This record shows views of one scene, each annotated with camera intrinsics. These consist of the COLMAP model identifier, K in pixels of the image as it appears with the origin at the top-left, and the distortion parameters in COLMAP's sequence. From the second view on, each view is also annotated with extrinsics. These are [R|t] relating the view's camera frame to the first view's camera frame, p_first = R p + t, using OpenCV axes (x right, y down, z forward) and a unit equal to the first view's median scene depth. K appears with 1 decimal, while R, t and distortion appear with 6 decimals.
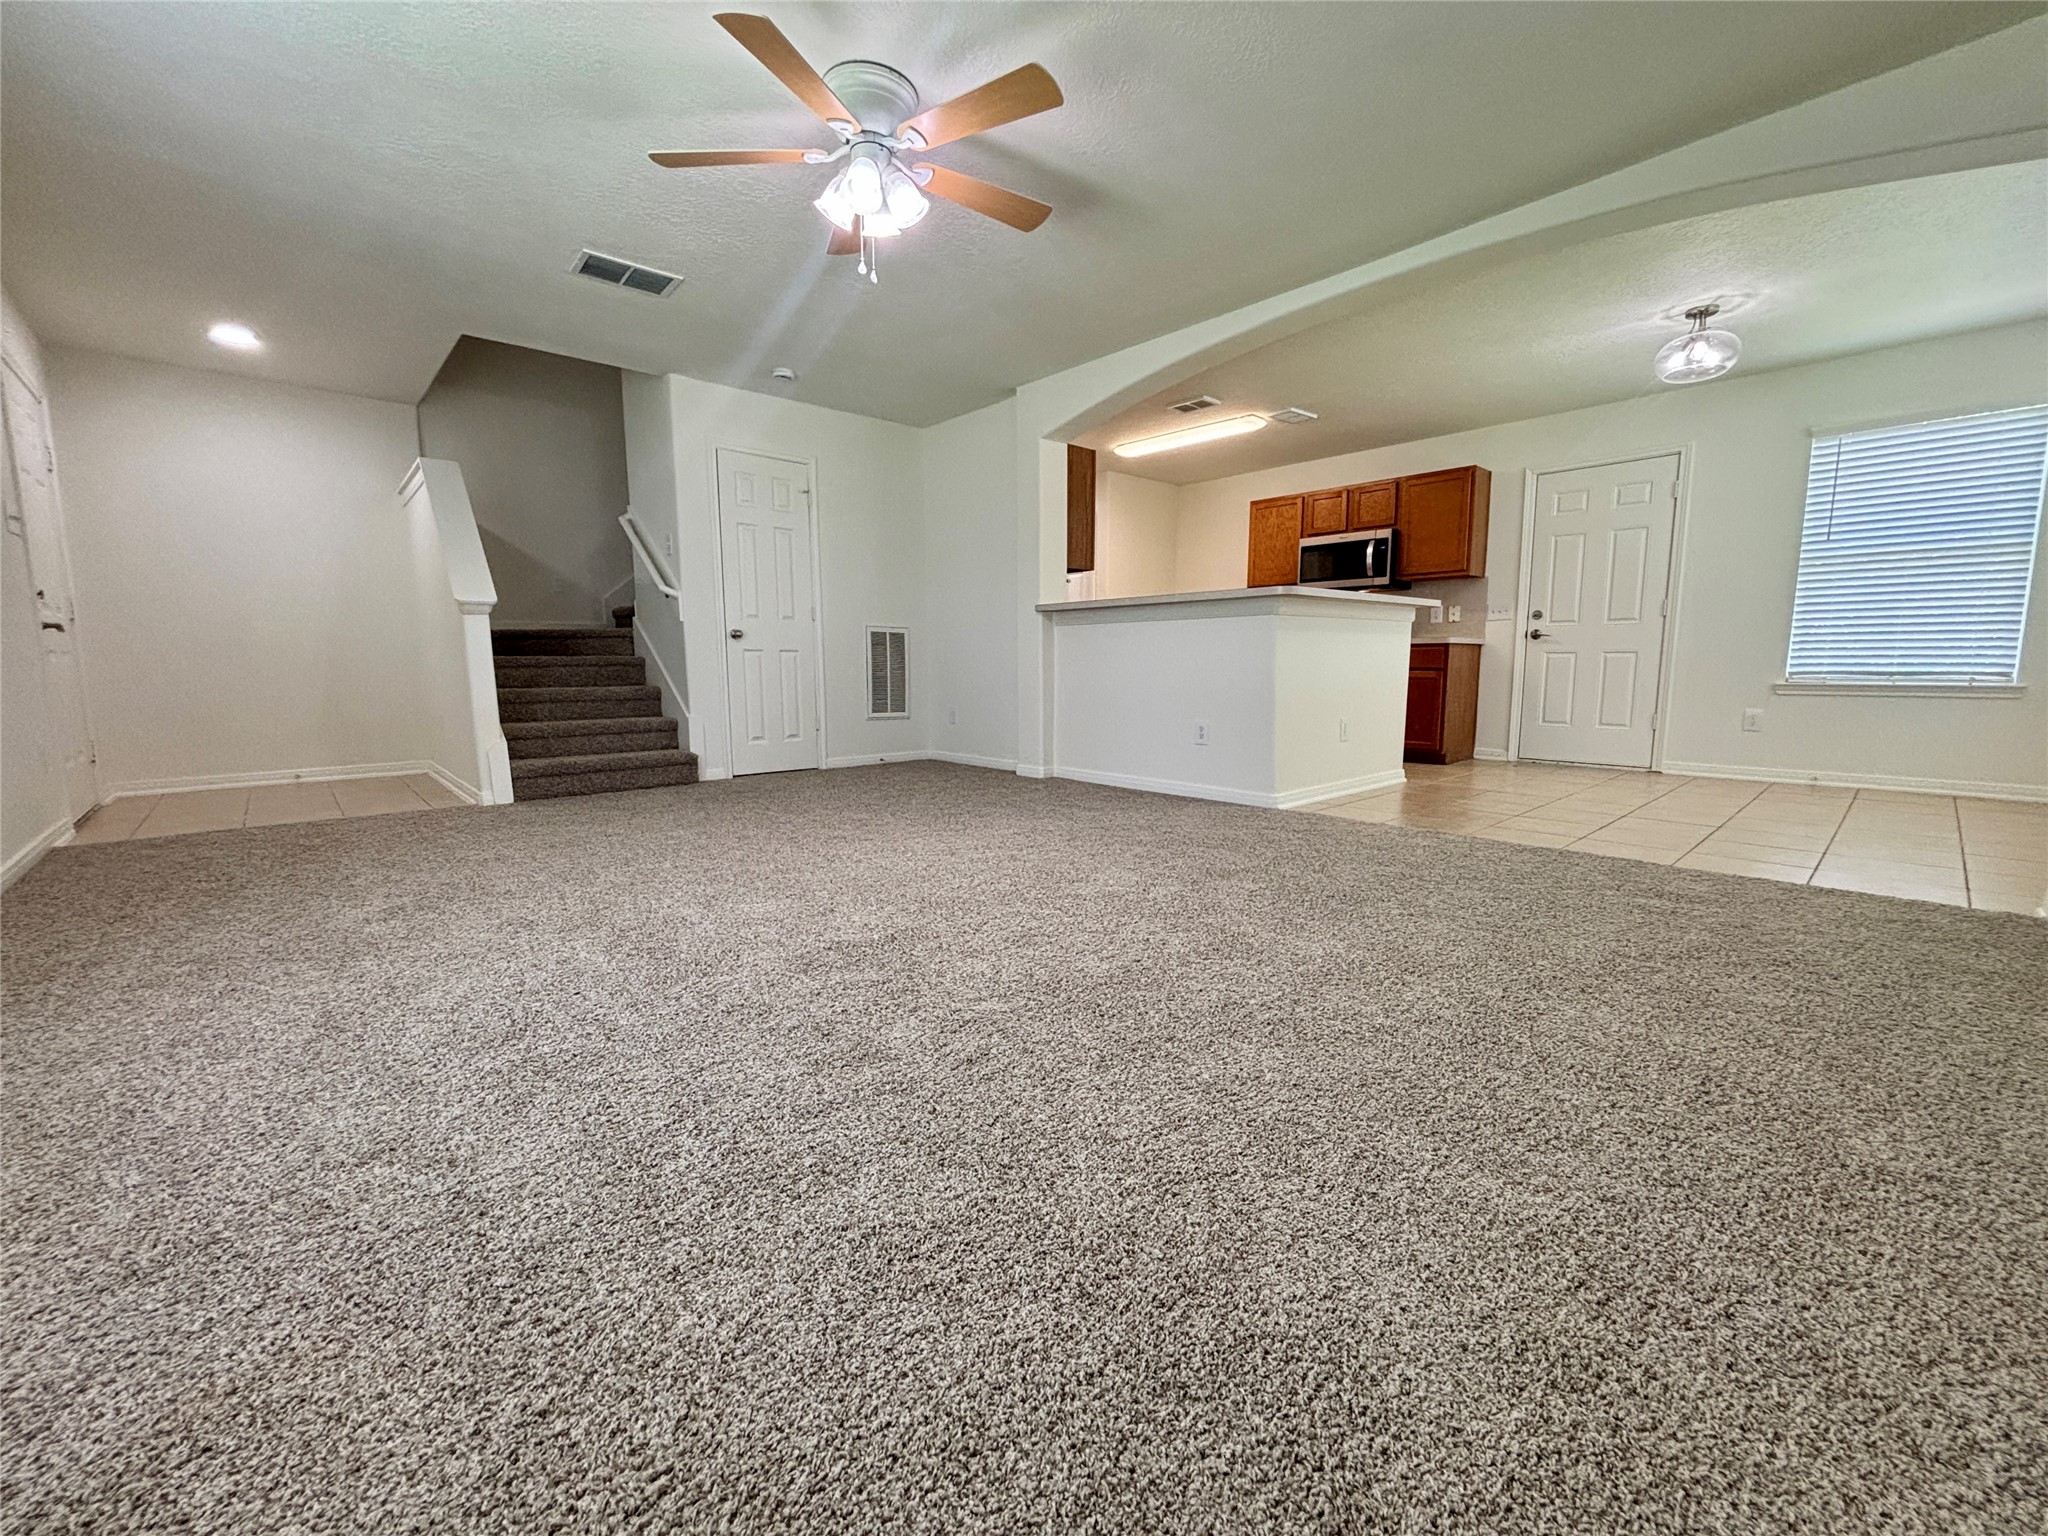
lens RADIAL K [[827.1, 0, 1024.4], [0, 827.1, 763.0], [0, 0, 1]] dist [-0.002053, 0.000100]
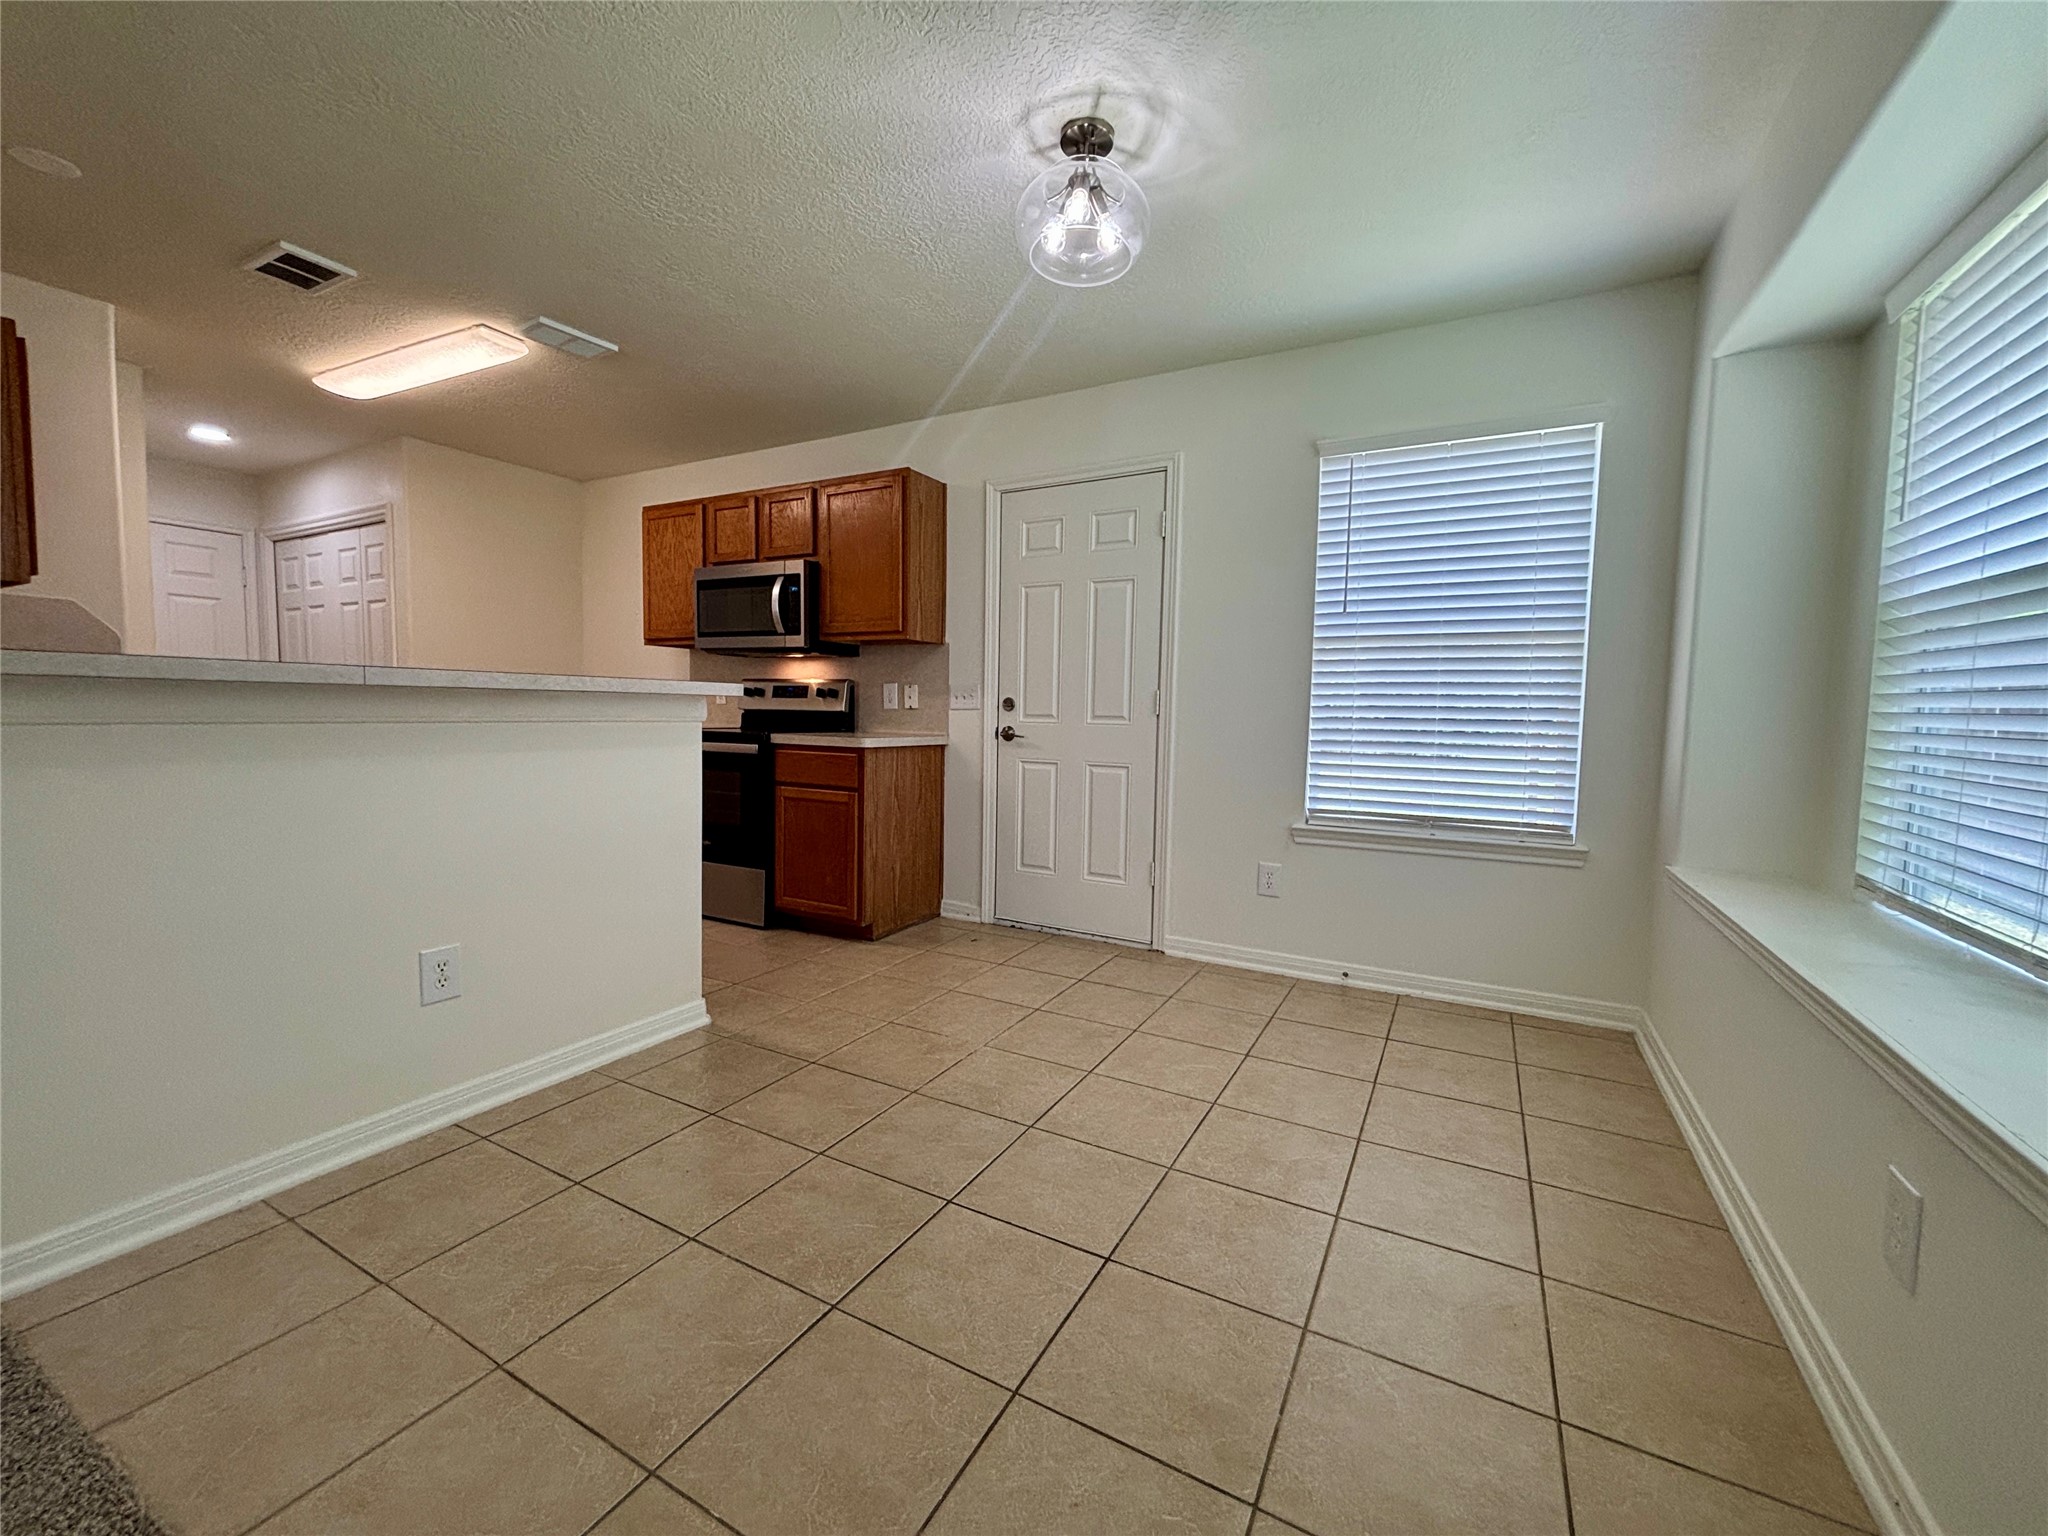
lens RADIAL K [[827.1, 0, 1024.4], [0, 827.1, 763.0], [0, 0, 1]] dist [-0.002053, 0.000100]
pose [[0.946194, 0.002998, 0.323585, 0.425712], [0.016337, 0.998239, -0.057020, -0.096253], [-0.323186, 0.059238, 0.944479, 0.383889]]
